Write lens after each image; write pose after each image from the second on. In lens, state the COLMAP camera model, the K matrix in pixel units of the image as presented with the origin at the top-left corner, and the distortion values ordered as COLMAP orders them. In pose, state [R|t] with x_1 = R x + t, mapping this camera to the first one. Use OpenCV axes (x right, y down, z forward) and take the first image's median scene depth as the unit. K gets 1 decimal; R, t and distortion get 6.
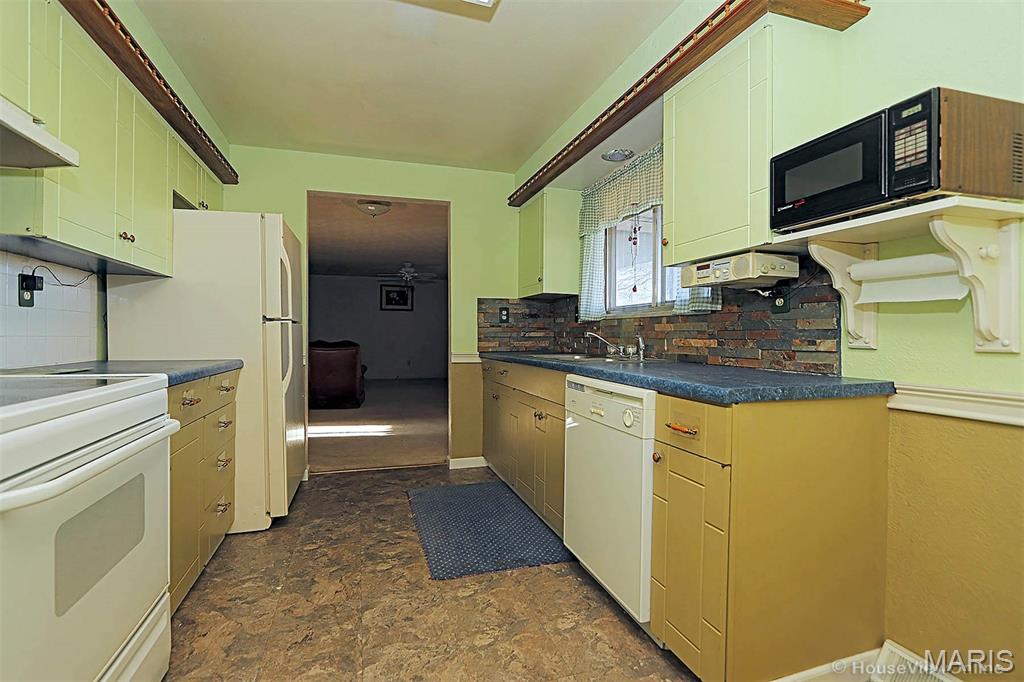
lens RADIAL K [[470.3, 0, 506.4], [0, 470.3, 340.5], [0, 0, 1]] dist [-0.020728, 0.003880]
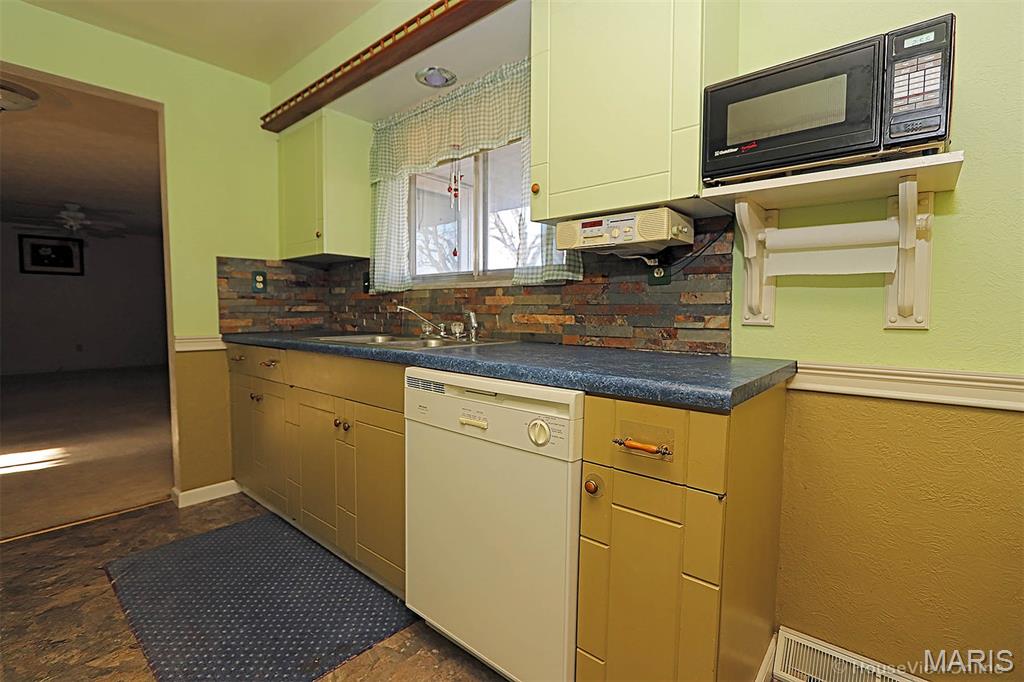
lens RADIAL K [[470.3, 0, 506.2], [0, 470.3, 338.2], [0, 0, 1]] dist [-0.020728, 0.003880]
pose [[0.854196, -0.033358, 0.518880, -0.097774], [0.006326, 0.998533, 0.053780, -0.006968], [-0.519912, -0.042656, 0.853154, 0.325013]]
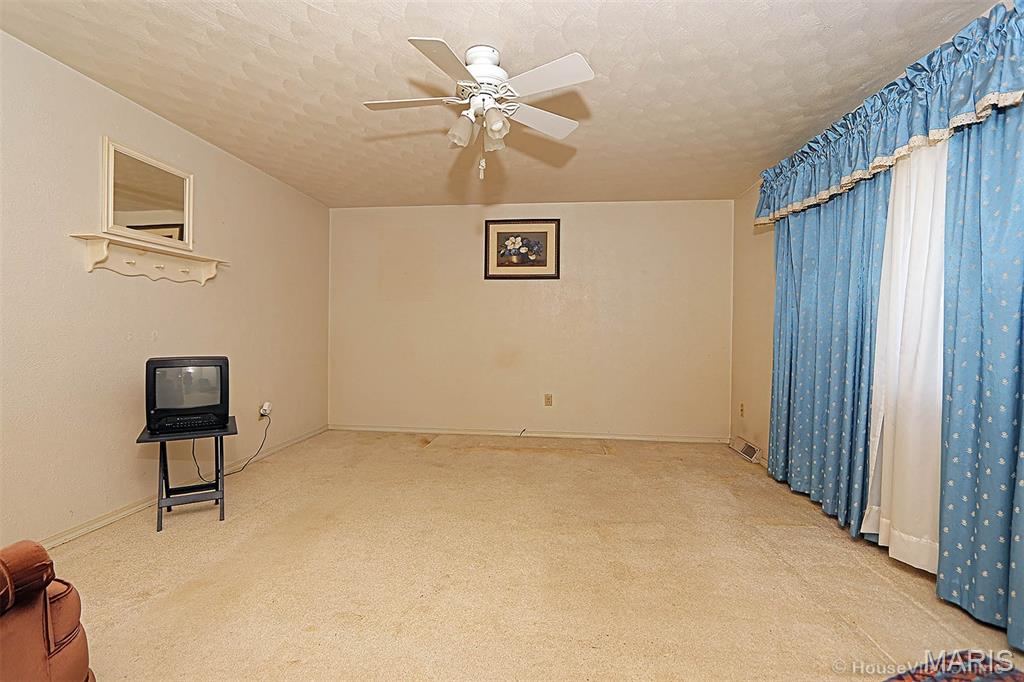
lens RADIAL K [[470.3, 0, 511.2], [0, 470.3, 342.0], [0, 0, 1]] dist [-0.020728, 0.003880]
pose [[0.919650, 0.014288, -0.392479, -0.375741], [-0.005893, 0.999728, 0.022585, -0.081007], [0.392695, -0.018457, 0.919484, 3.094415]]
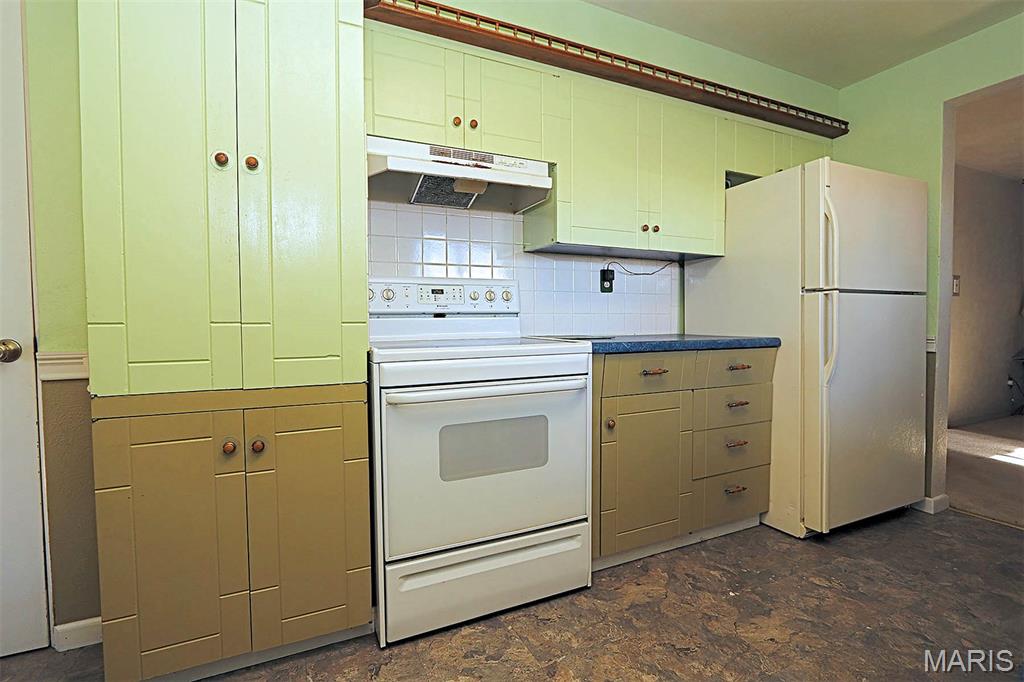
lens RADIAL K [[470.3, 0, 503.3], [0, 470.3, 338.9], [0, 0, 1]] dist [-0.020728, 0.003880]
pose [[0.128381, 0.034516, -0.991124, 0.278017], [-0.003650, 0.999404, 0.034331, 0.016255], [0.991718, -0.000790, 0.128430, 0.401814]]
